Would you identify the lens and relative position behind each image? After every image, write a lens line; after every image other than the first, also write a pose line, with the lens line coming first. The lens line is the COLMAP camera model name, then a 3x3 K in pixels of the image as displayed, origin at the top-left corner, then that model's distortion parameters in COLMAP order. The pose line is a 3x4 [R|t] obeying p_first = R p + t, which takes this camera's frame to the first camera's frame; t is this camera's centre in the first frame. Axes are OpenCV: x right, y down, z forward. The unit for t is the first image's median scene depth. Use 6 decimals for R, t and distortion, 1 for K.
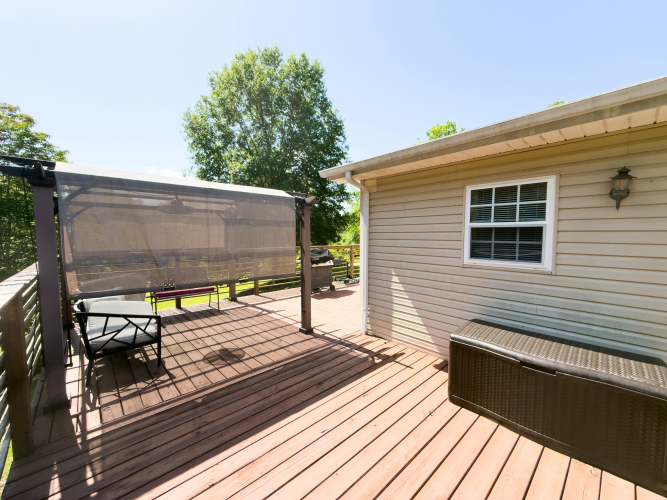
lens RADIAL K [[273.8, 0, 332.2], [0, 273.8, 249.5], [0, 0, 1]] dist [-0.000257, 0.000490]
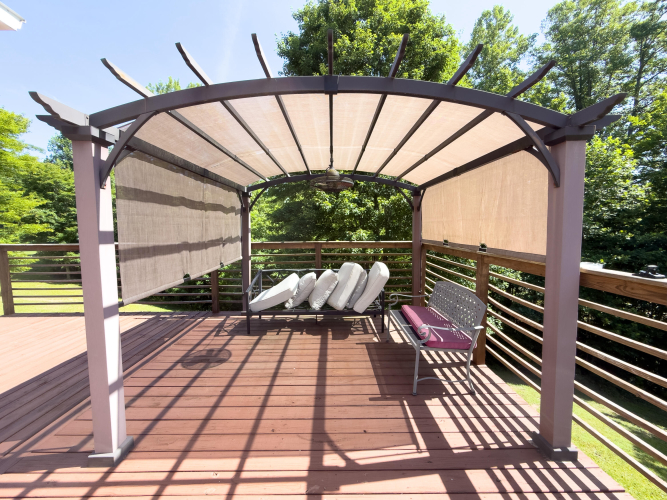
lens RADIAL K [[273.8, 0, 332.2], [0, 273.8, 249.5], [0, 0, 1]] dist [-0.000257, 0.000490]
pose [[-0.681295, 0.062870, -0.729304, -0.060310], [-0.033621, 0.992566, 0.116972, -0.075670], [0.731236, 0.104213, -0.674117, 2.084821]]
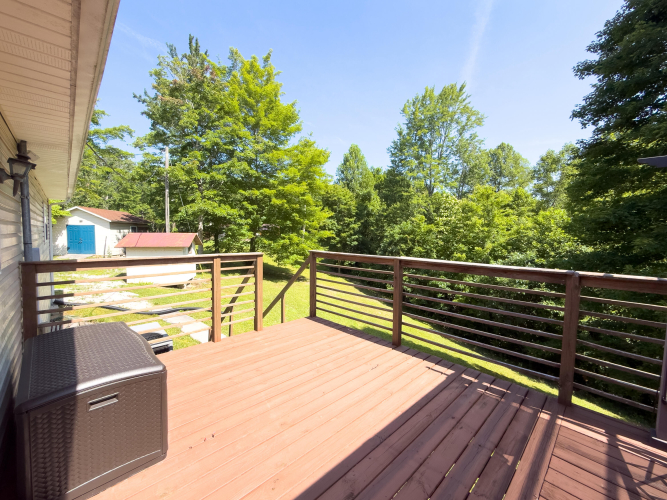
lens RADIAL K [[273.8, 0, 332.2], [0, 273.8, 249.5], [0, 0, 1]] dist [-0.000257, 0.000490]
pose [[-0.999475, -0.008222, -0.031346, 0.014939], [-0.011717, 0.993527, 0.112990, -0.069759], [0.030215, 0.113298, -0.993102, 1.366515]]
